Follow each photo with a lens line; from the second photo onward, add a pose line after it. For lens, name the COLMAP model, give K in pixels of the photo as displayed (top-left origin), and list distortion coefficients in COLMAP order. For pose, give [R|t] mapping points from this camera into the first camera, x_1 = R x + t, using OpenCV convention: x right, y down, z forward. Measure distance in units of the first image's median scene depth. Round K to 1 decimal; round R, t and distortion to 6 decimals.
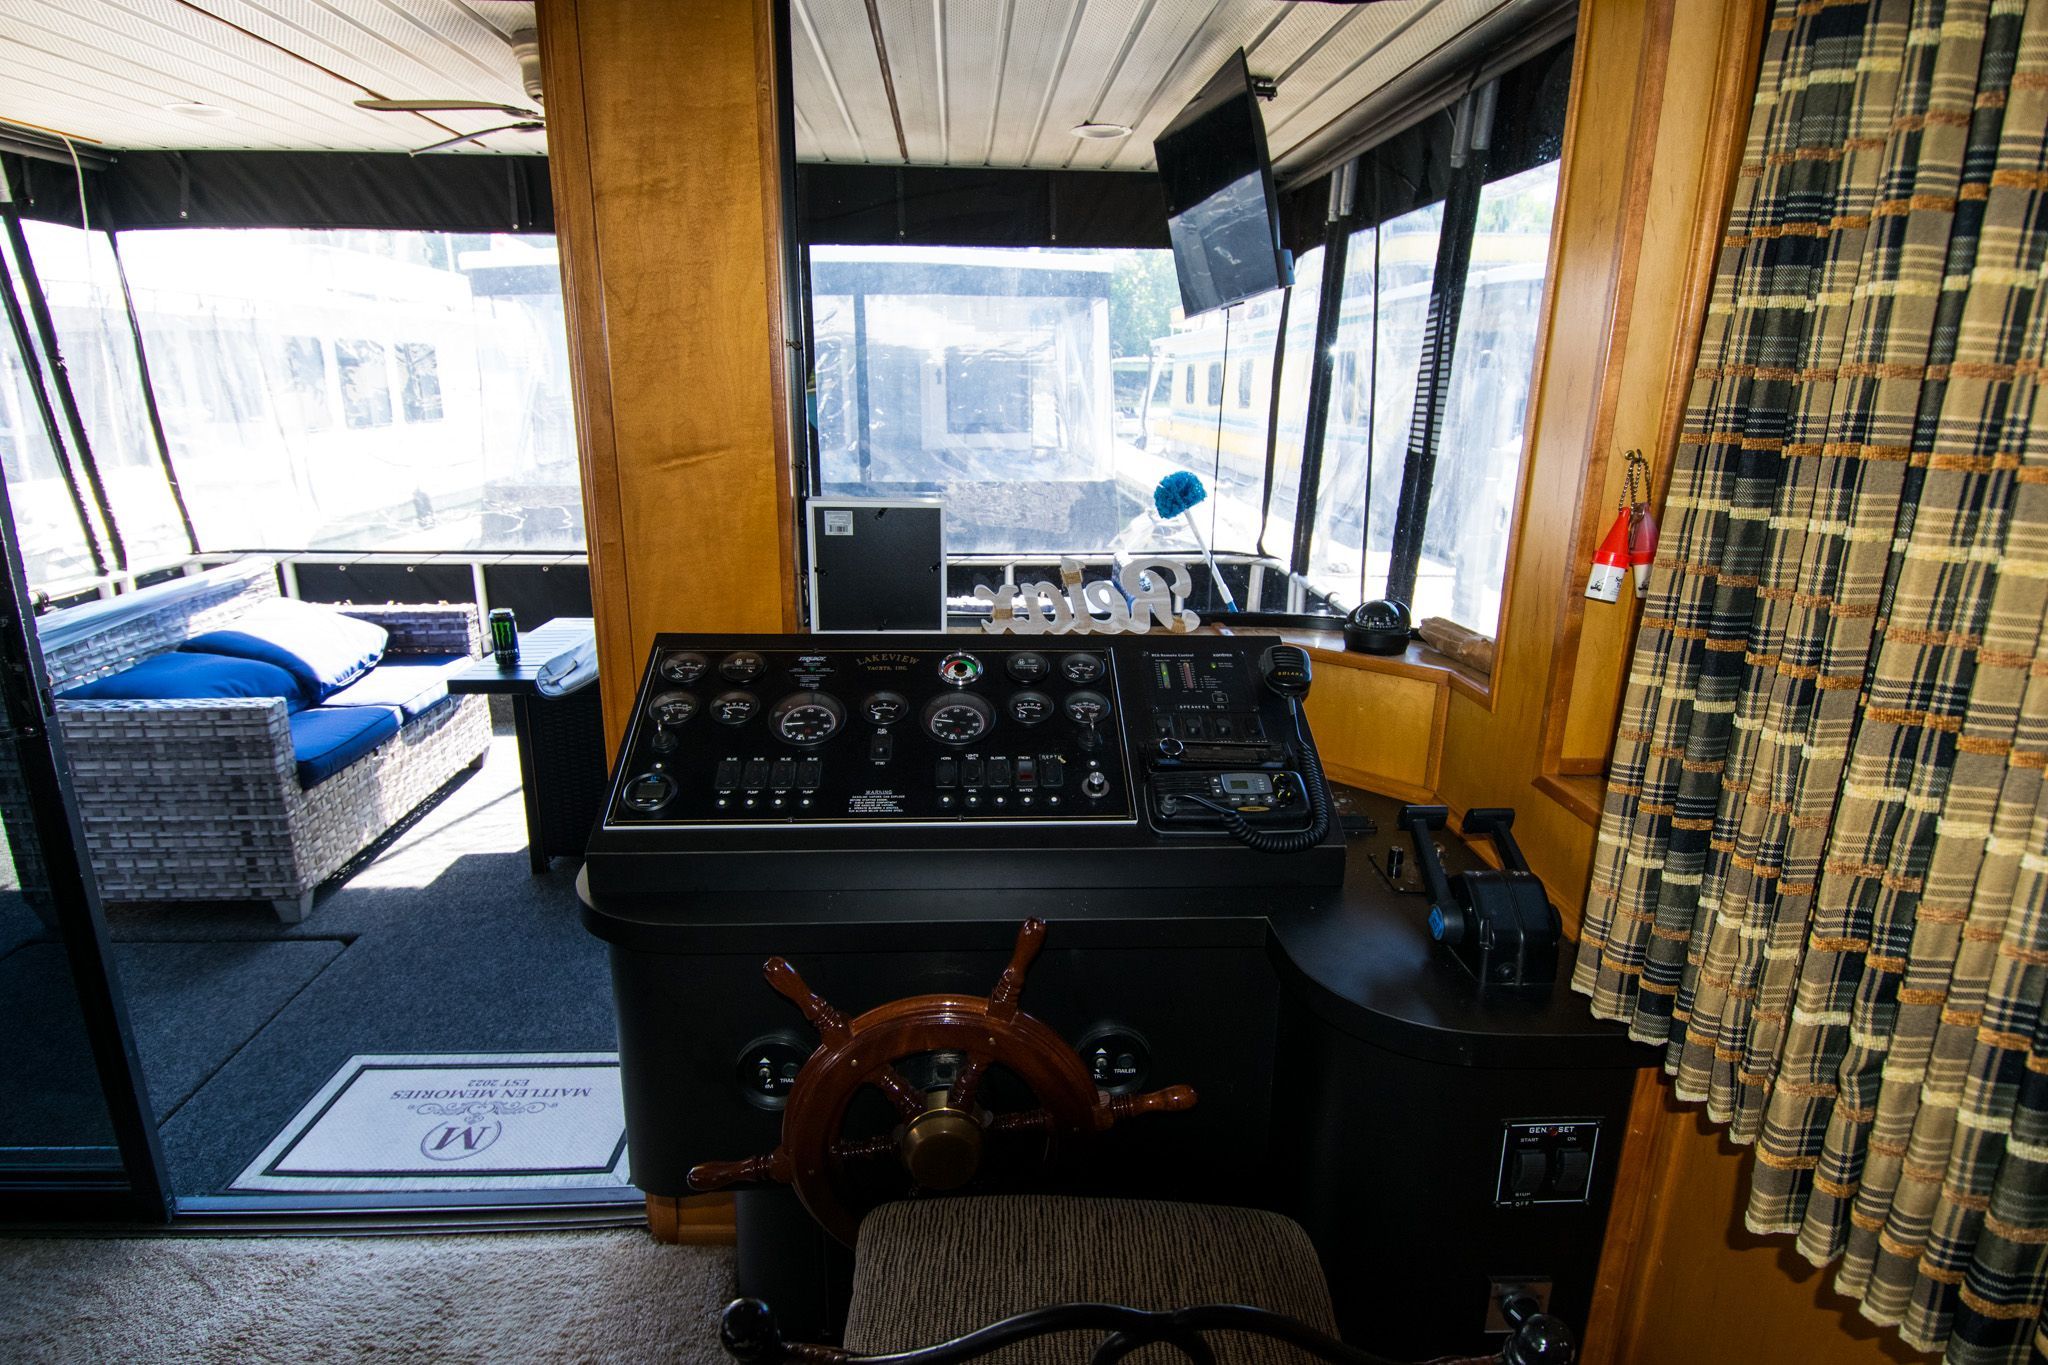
lens RADIAL K [[1068.3, 0, 1006.7], [0, 1068.3, 675.0], [0, 0, 1]] dist [0.007438, -0.004611]
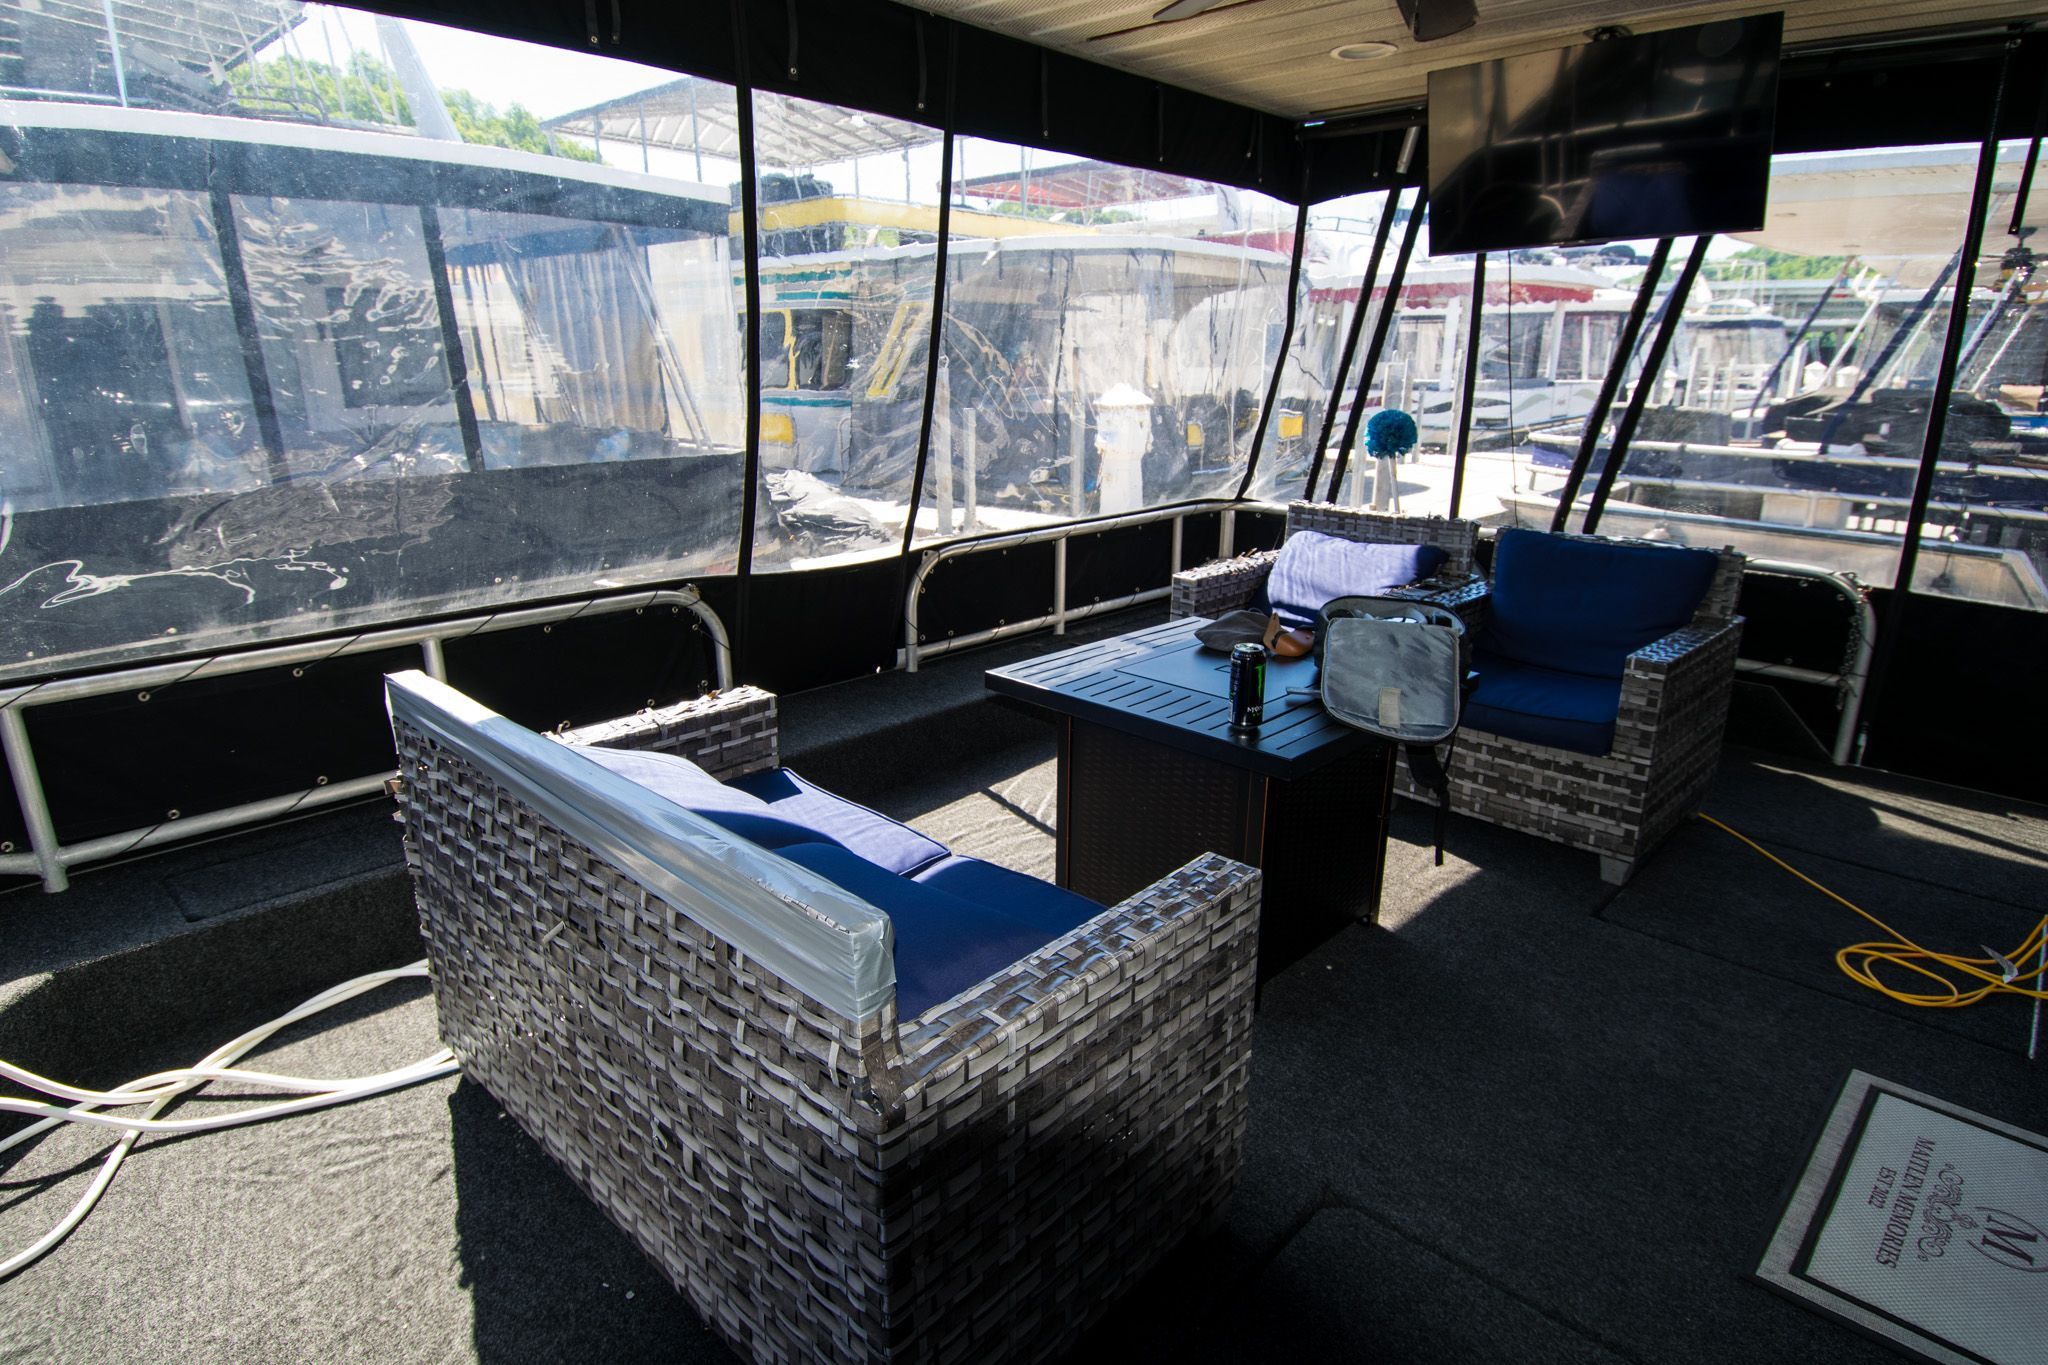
lens RADIAL K [[1094.4, 0, 1029.1], [0, 1094.4, 686.0], [0, 0, 1]] dist [0.007318, -0.000911]
pose [[0.726929, -0.201181, 0.656582, -1.104436], [0.180653, 0.978470, 0.099801, -0.137972], [-0.662524, 0.046066, 0.747623, 0.633874]]
